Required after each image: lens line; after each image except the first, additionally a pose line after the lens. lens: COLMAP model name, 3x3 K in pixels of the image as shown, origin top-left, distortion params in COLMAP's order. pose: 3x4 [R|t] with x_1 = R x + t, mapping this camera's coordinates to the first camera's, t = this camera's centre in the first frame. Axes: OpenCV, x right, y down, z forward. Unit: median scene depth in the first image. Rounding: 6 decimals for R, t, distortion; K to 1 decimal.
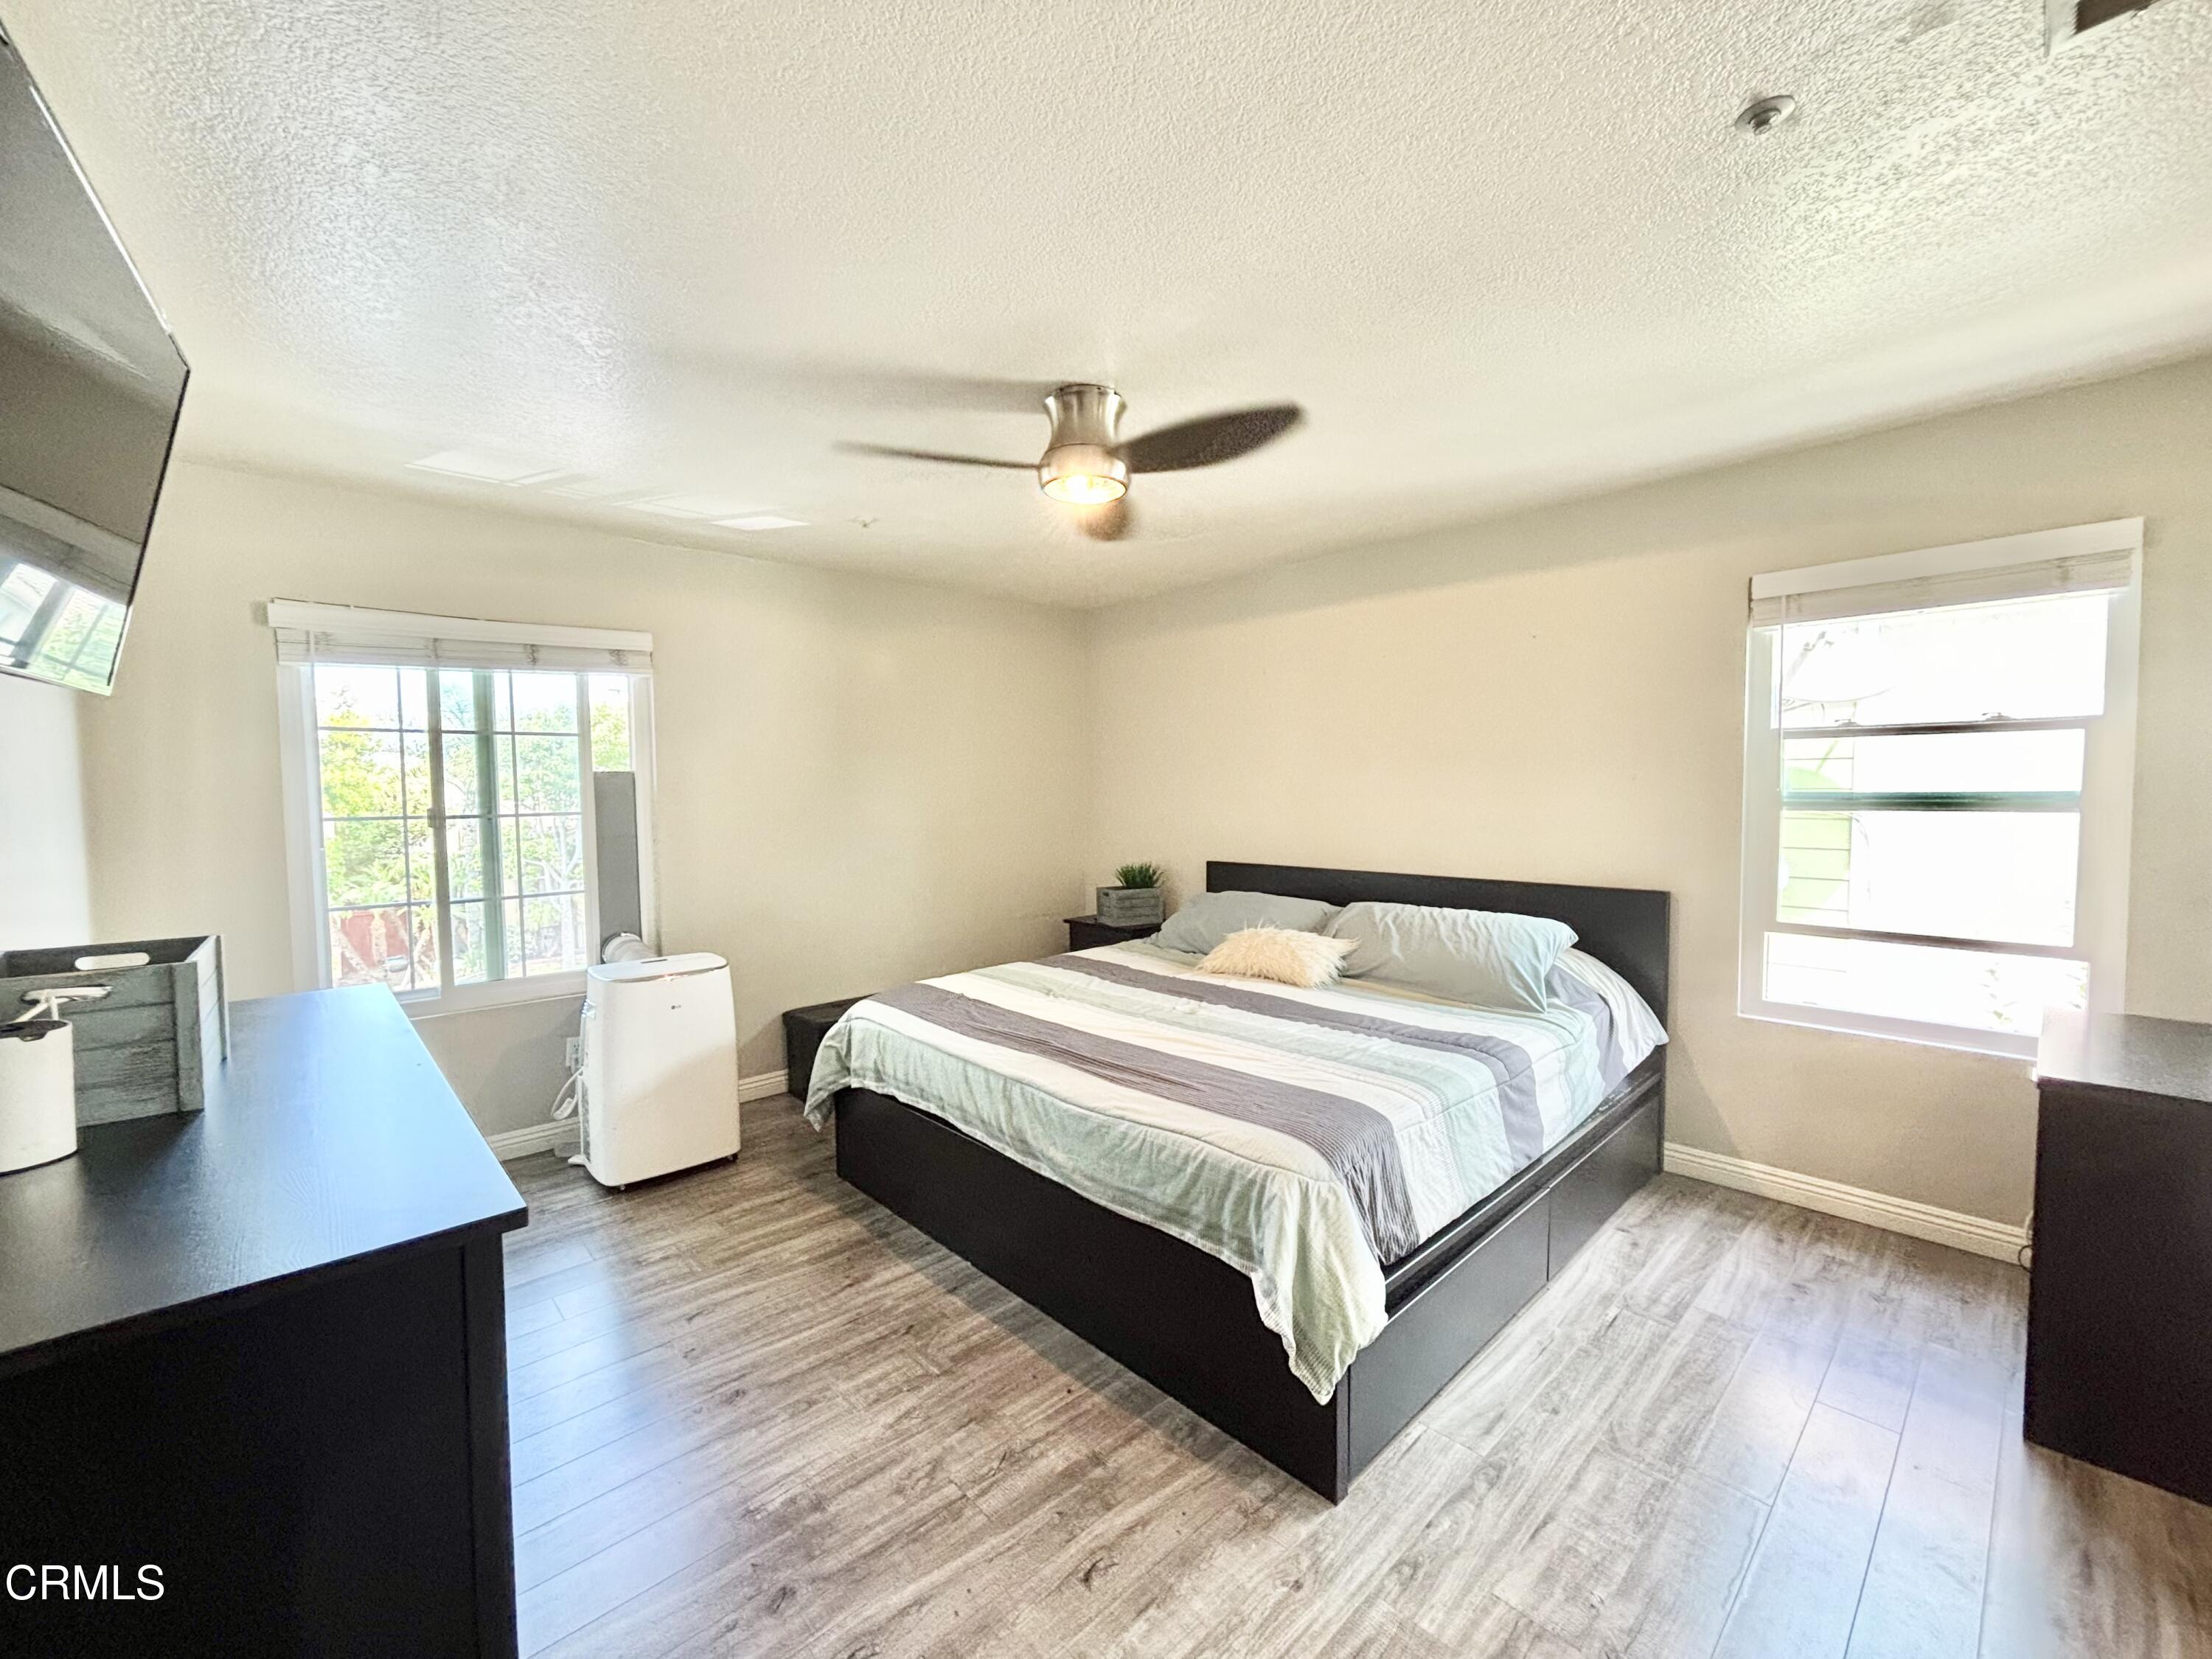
lens RADIAL K [[889.8, 0, 1111.4], [0, 889.8, 835.0], [0, 0, 1]] dist [0.001081, -0.000282]
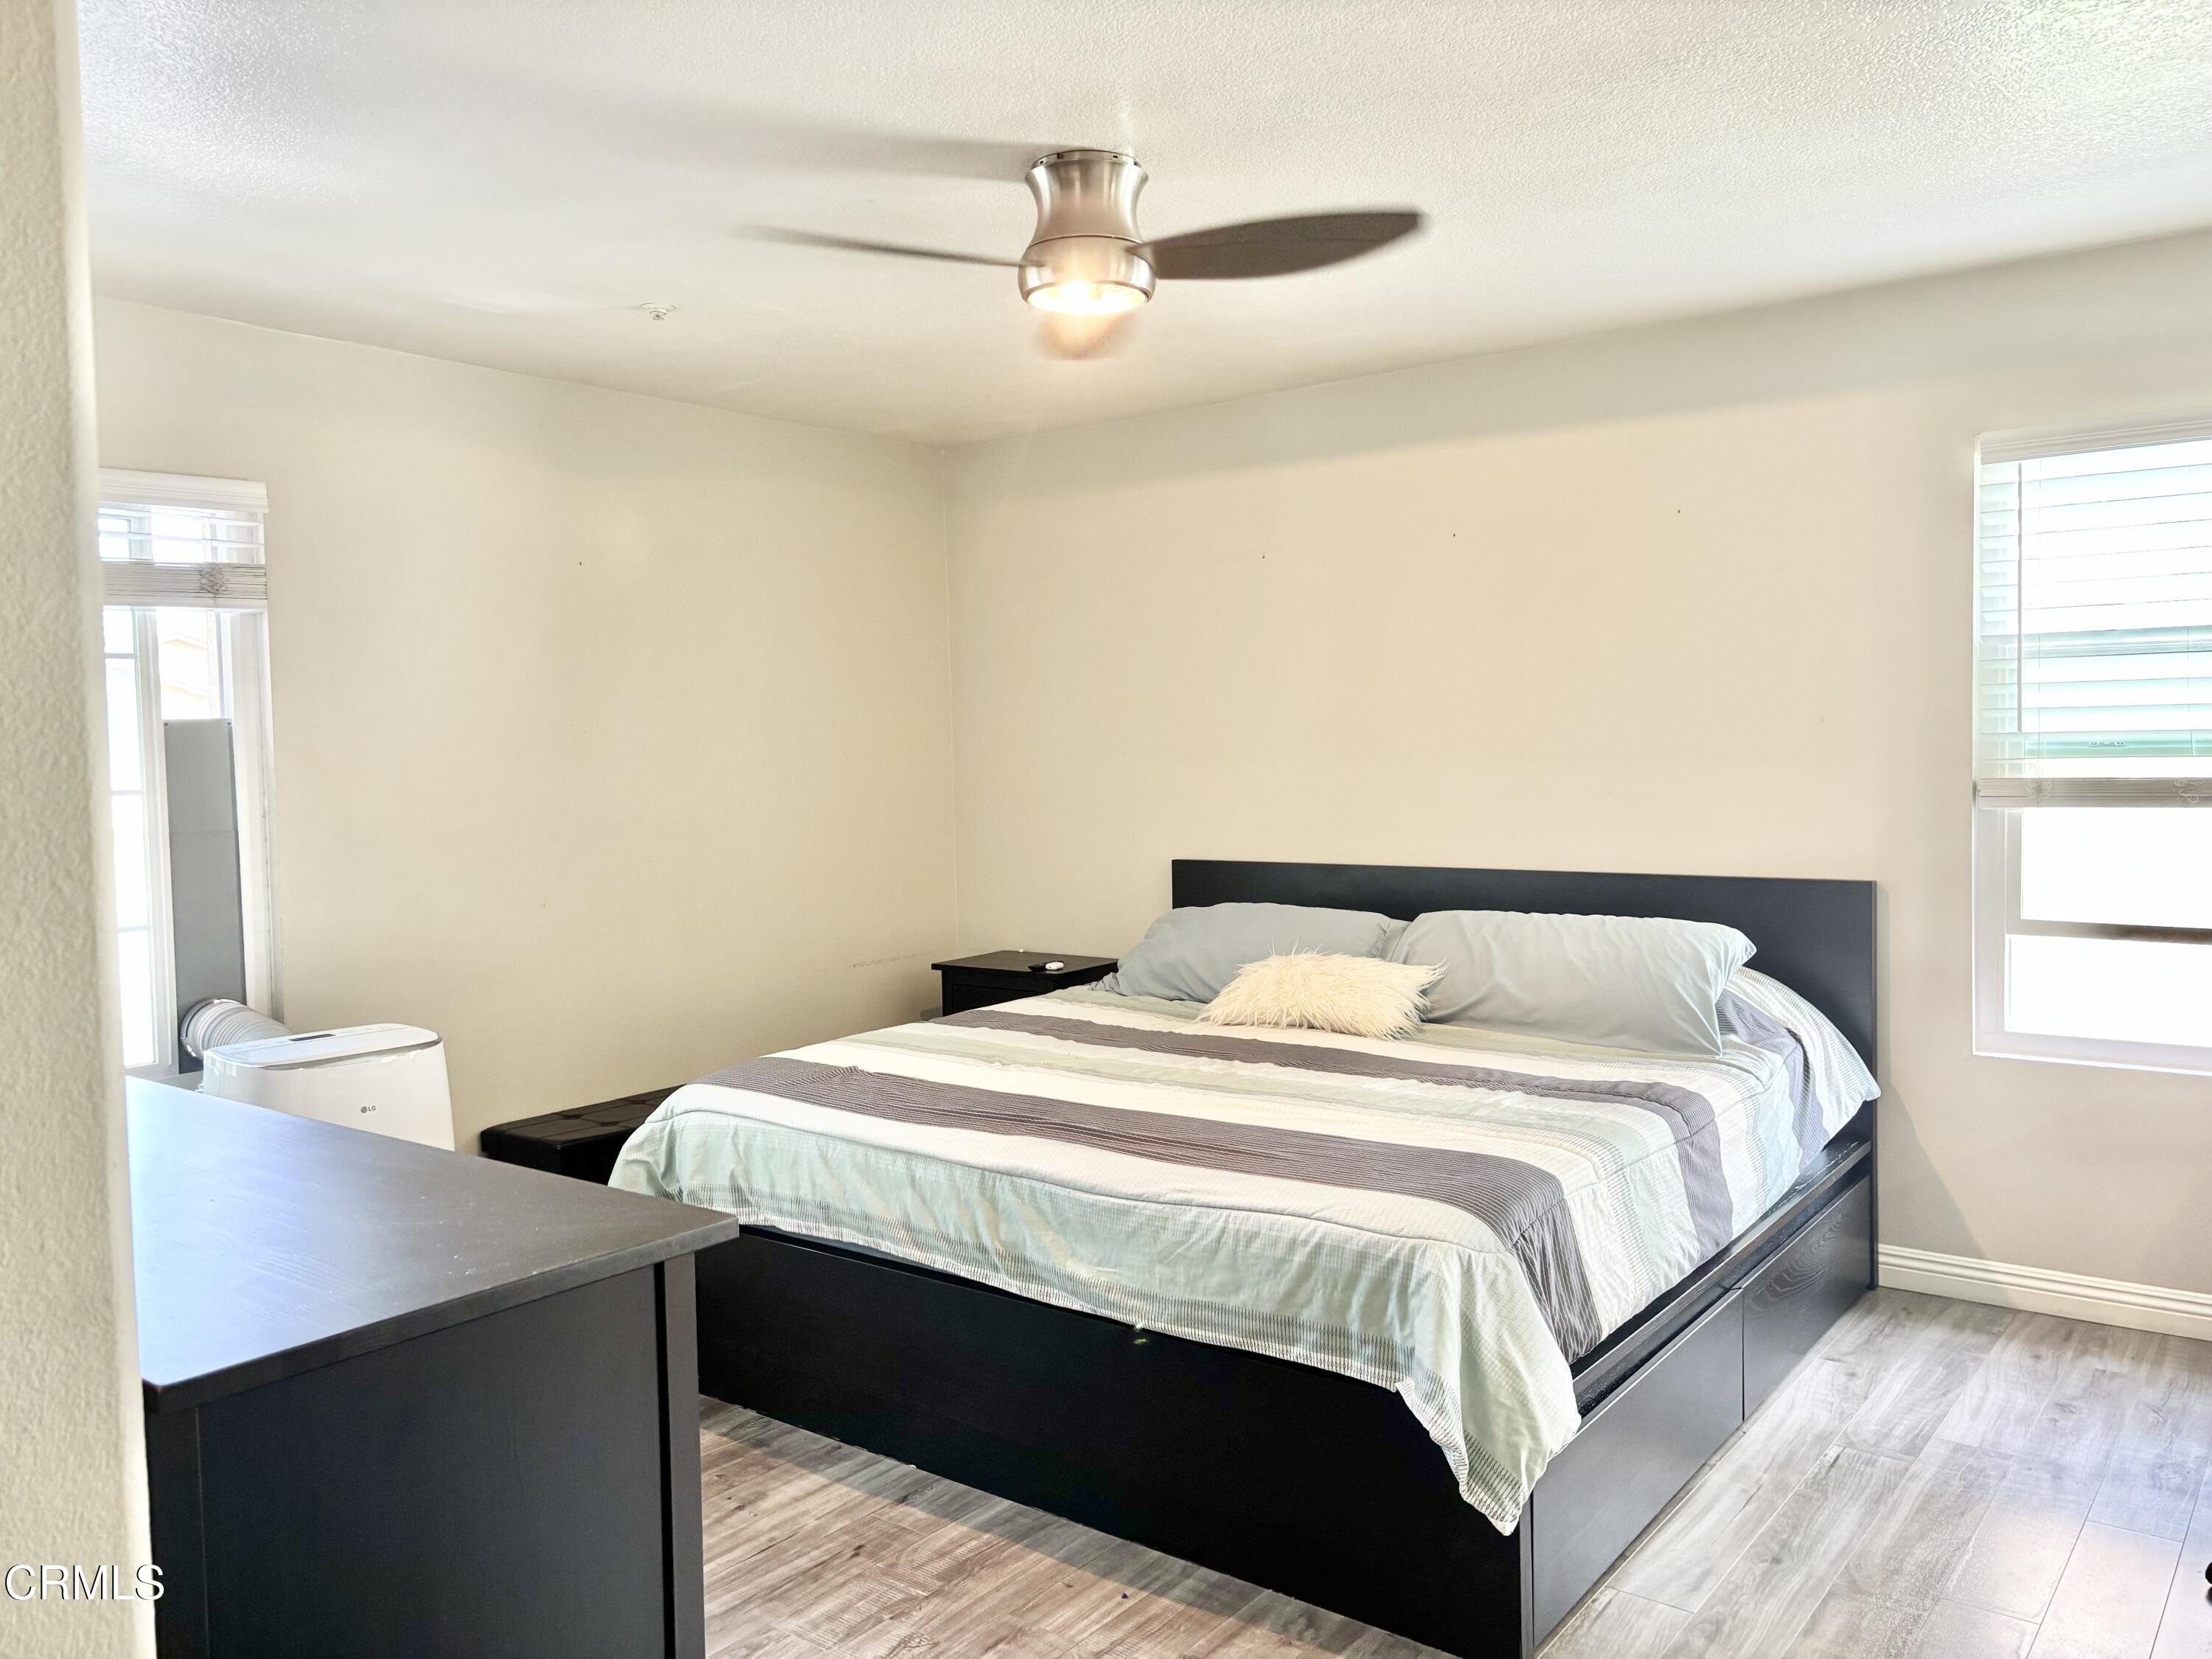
lens RADIAL K [[1661.2, 0, 1101.8], [0, 1661.2, 822.3], [0, 0, 1]] dist [0.028983, -0.029449]
pose [[0.988832, -0.018274, 0.147910, -0.220264], [0.019782, 0.999766, -0.008731, 0.024597], [-0.147716, 0.011559, 0.988962, -0.267503]]
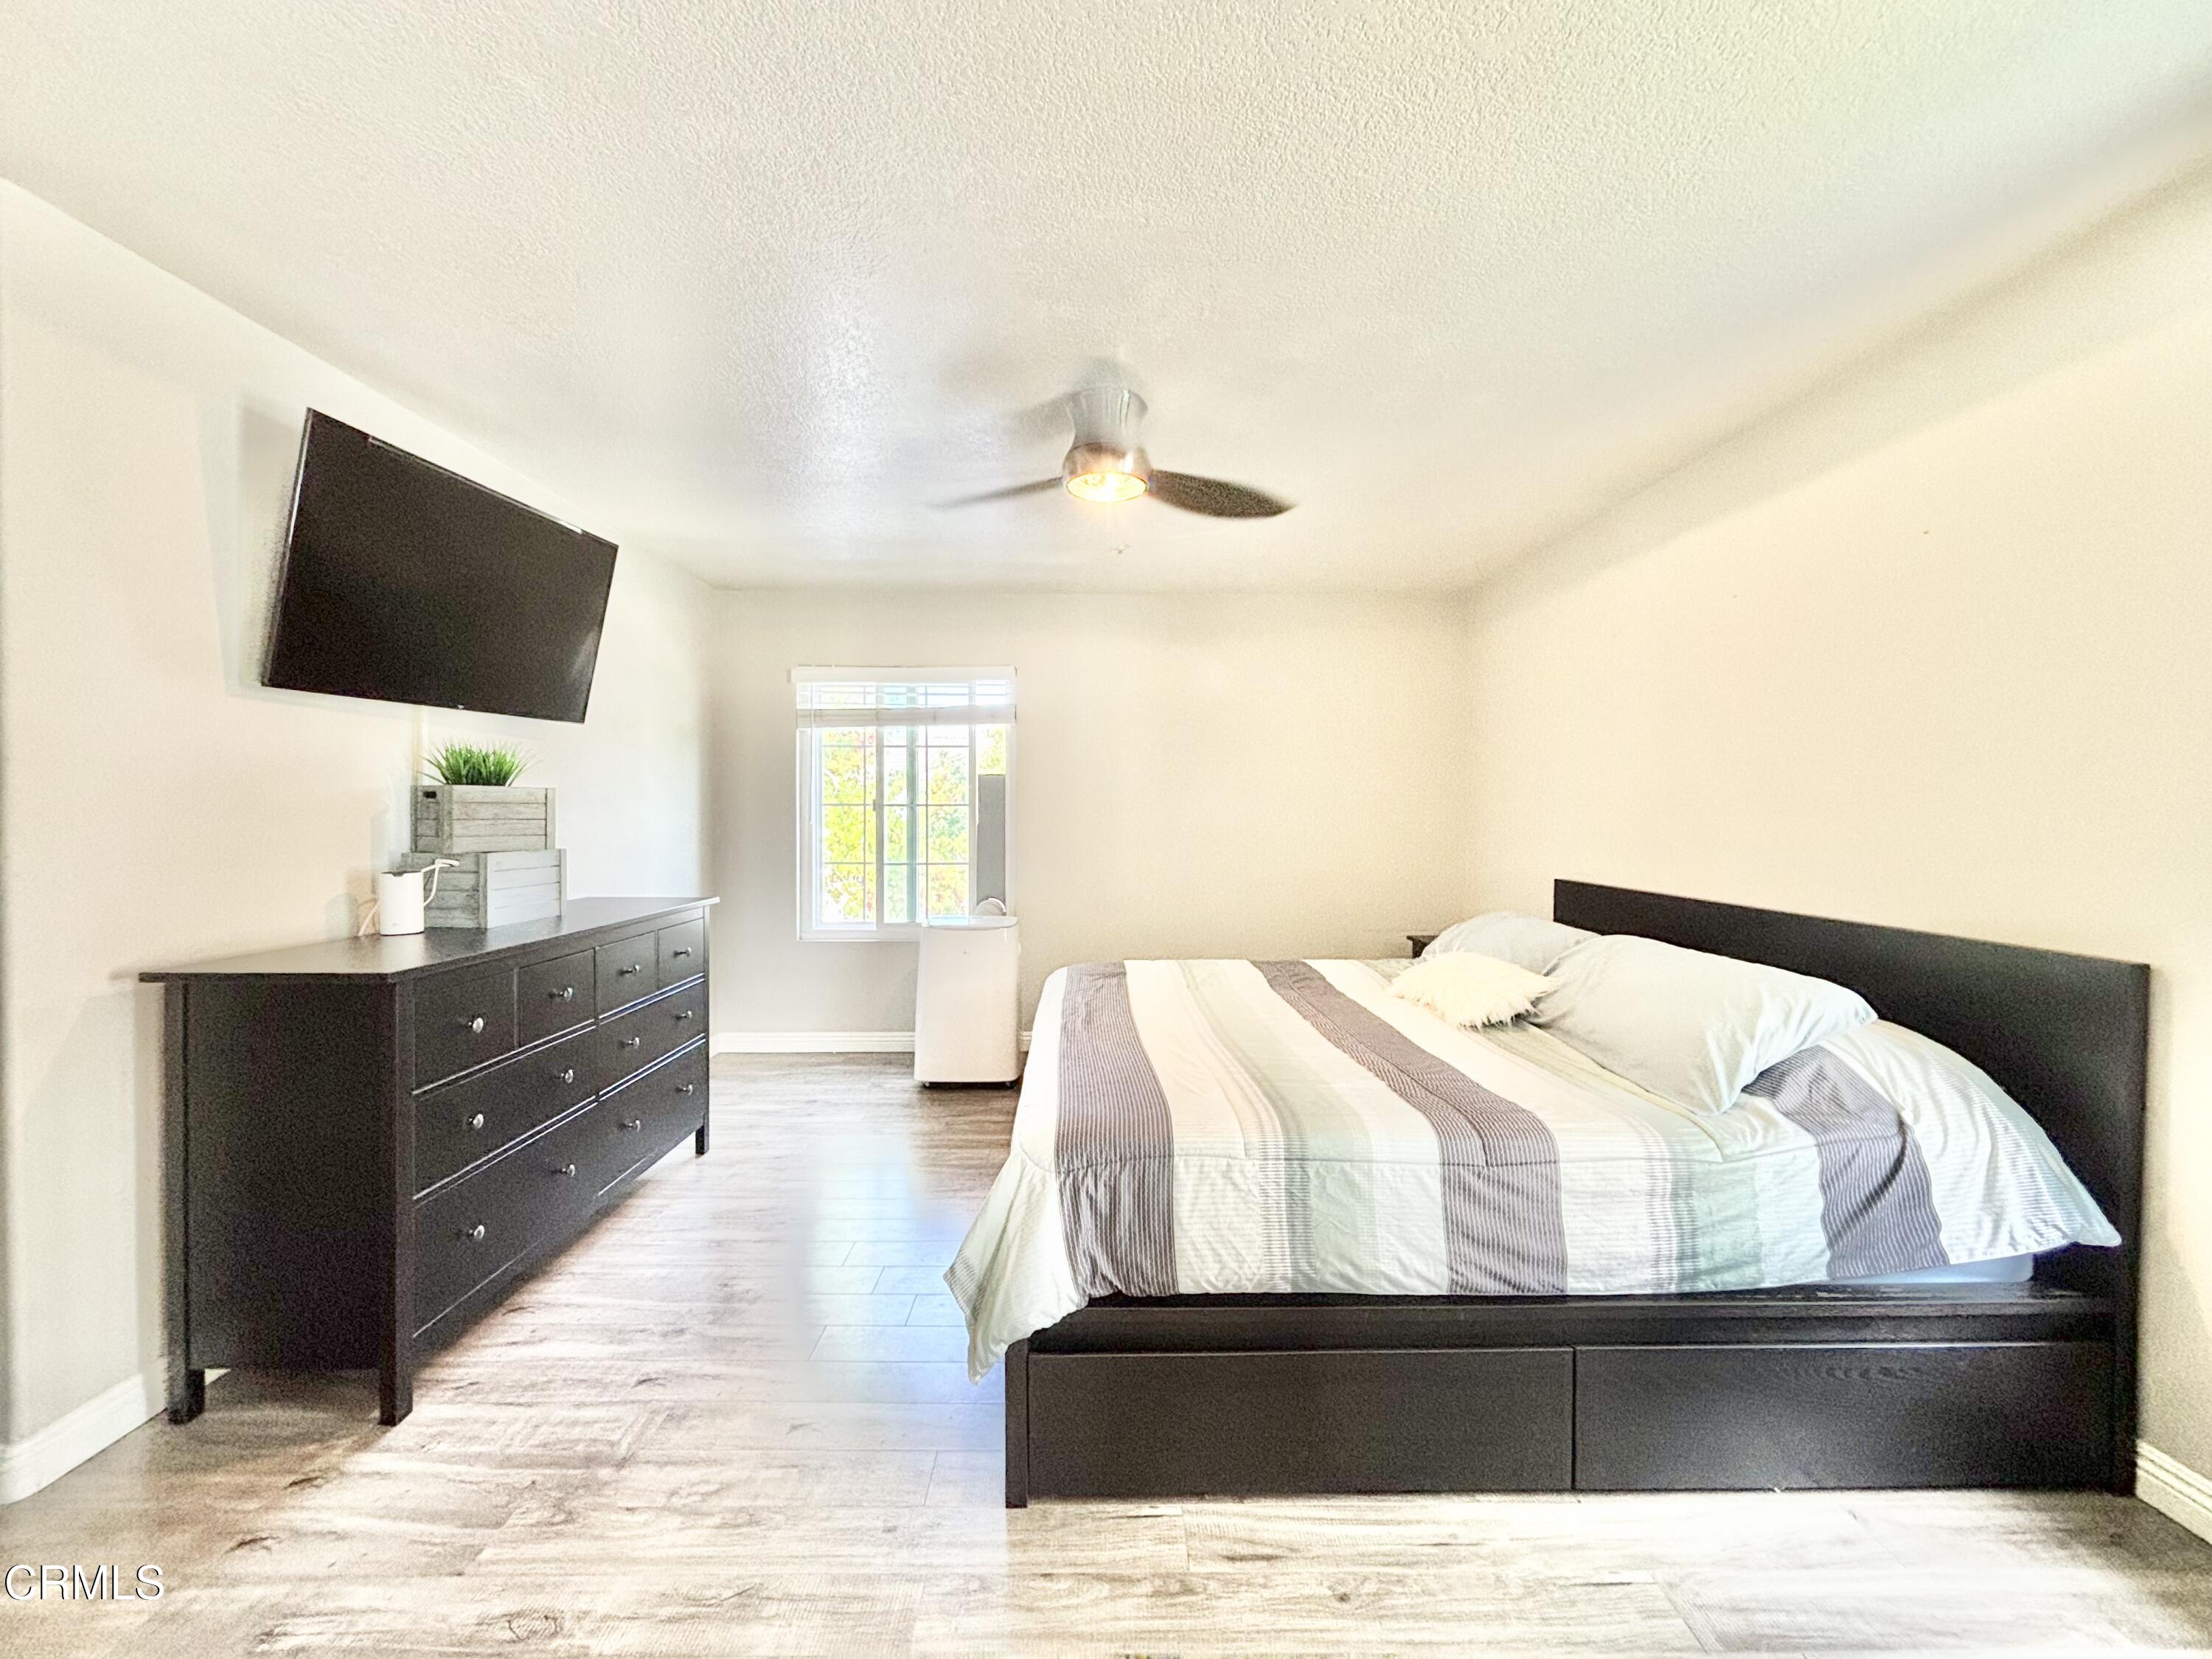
lens RADIAL K [[889.0, 0, 1107.4], [0, 889.0, 831.6], [0, 0, 1]] dist [0.004961, -0.000434]
pose [[0.737842, 0.029788, -0.674316, 0.713711], [-0.047963, 0.998814, -0.008359, 0.025107], [0.673268, 0.038510, 0.738395, 0.255199]]
